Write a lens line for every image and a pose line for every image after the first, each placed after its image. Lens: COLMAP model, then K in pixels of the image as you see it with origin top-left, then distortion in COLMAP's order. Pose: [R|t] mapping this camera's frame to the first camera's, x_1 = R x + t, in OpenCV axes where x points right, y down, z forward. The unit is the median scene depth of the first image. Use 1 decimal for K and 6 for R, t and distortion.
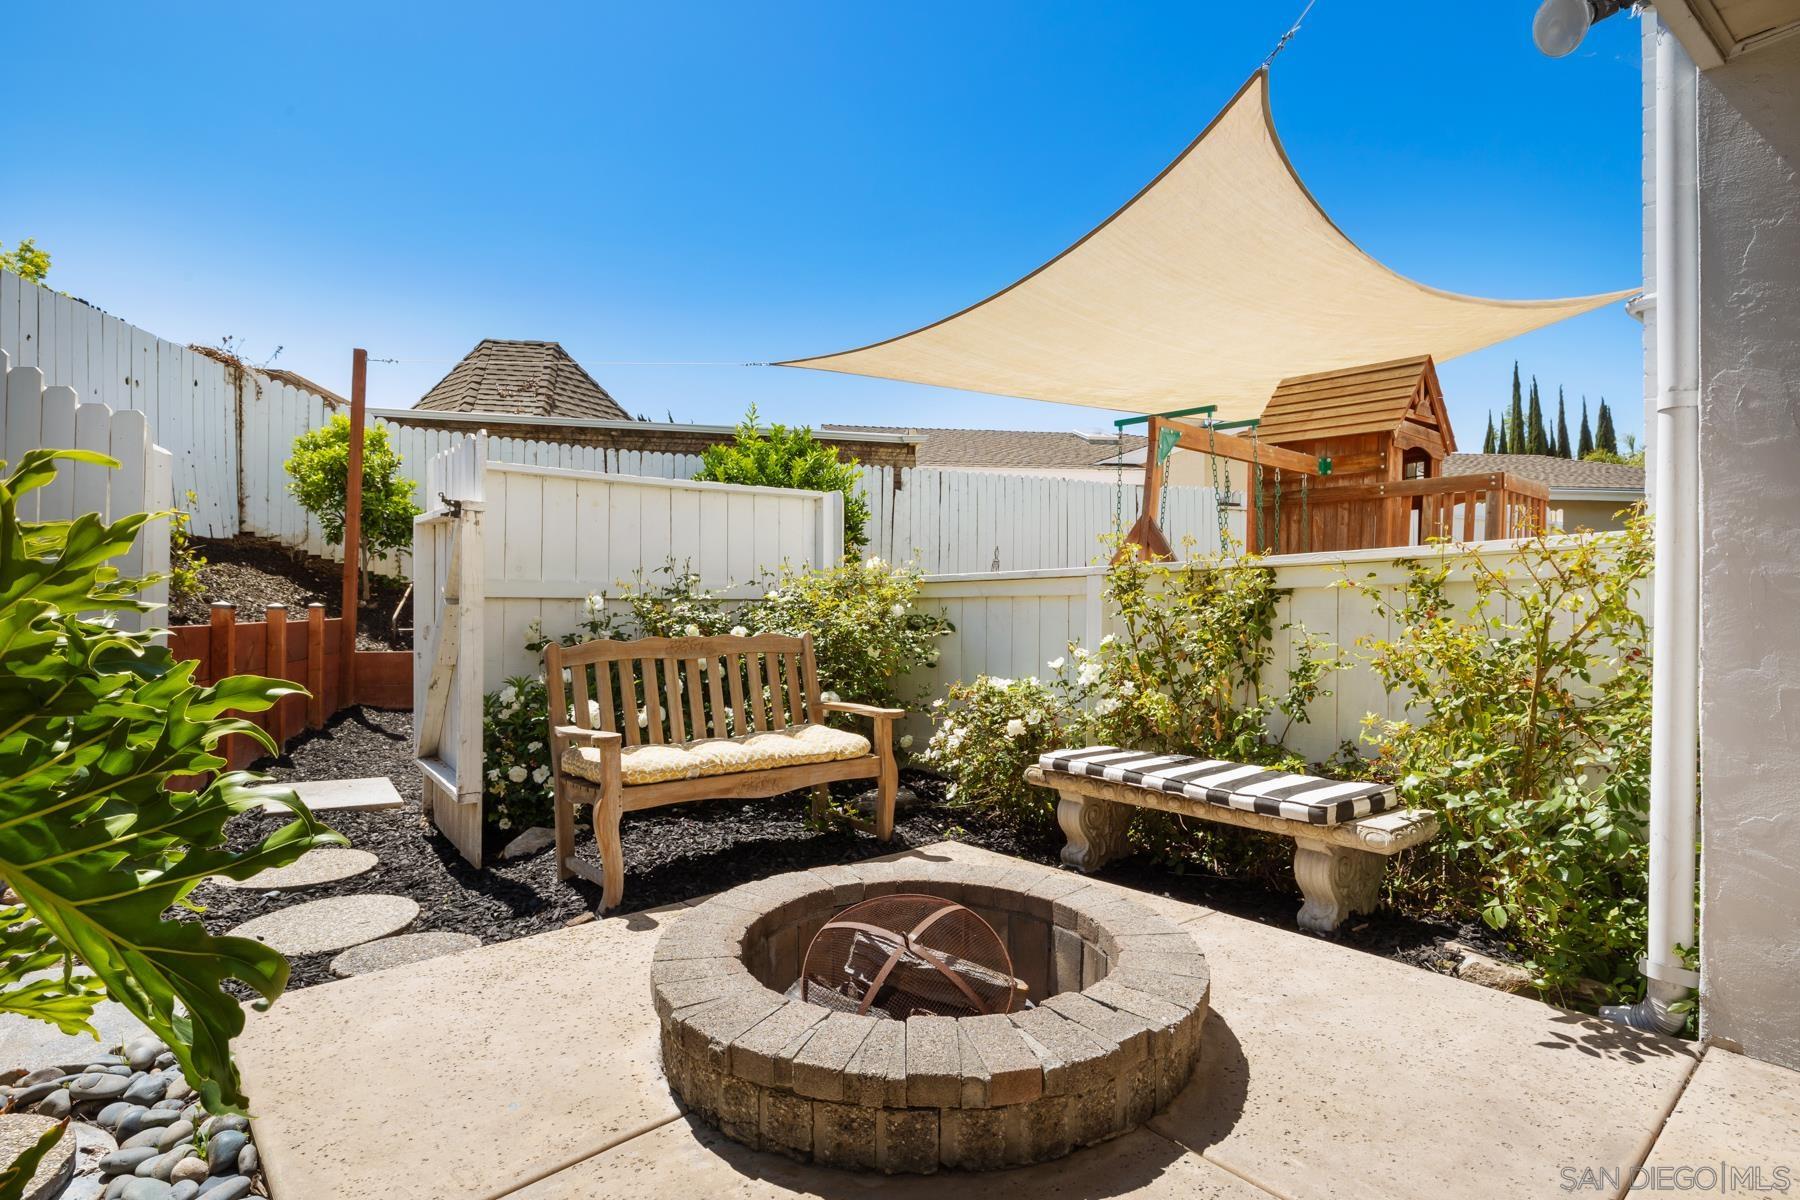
lens RADIAL K [[890.4, 0, 892.6], [0, 890.4, 601.3], [0, 0, 1]] dist [-0.001592, 0.000425]
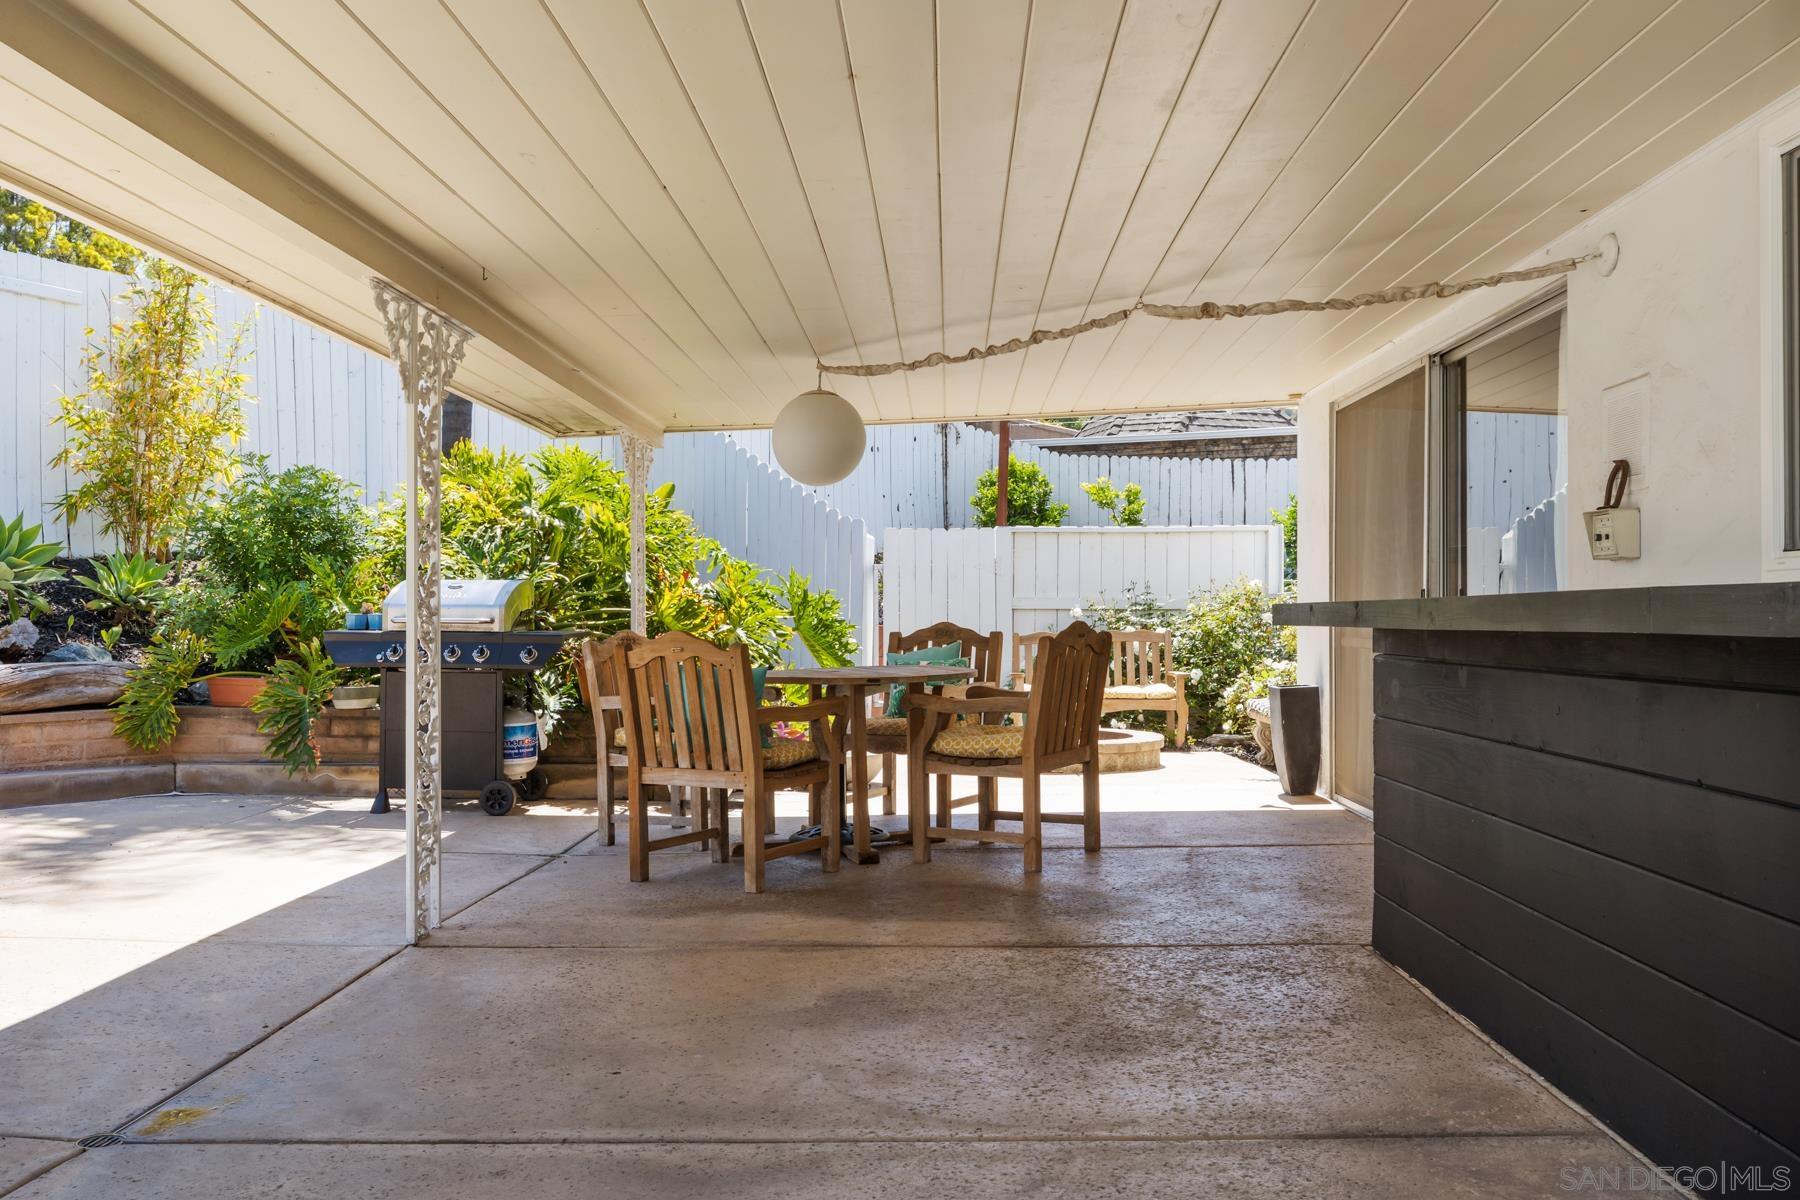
lens RADIAL K [[1530.7, 0, 901.6], [0, 1530.7, 605.7], [0, 0, 1]] dist [0.000782, -0.001137]
pose [[0.759147, -0.003679, -0.650909, 0.532052], [0.001449, 0.999991, -0.003961, 0.000457], [0.650918, 0.002064, 0.759146, -0.572237]]
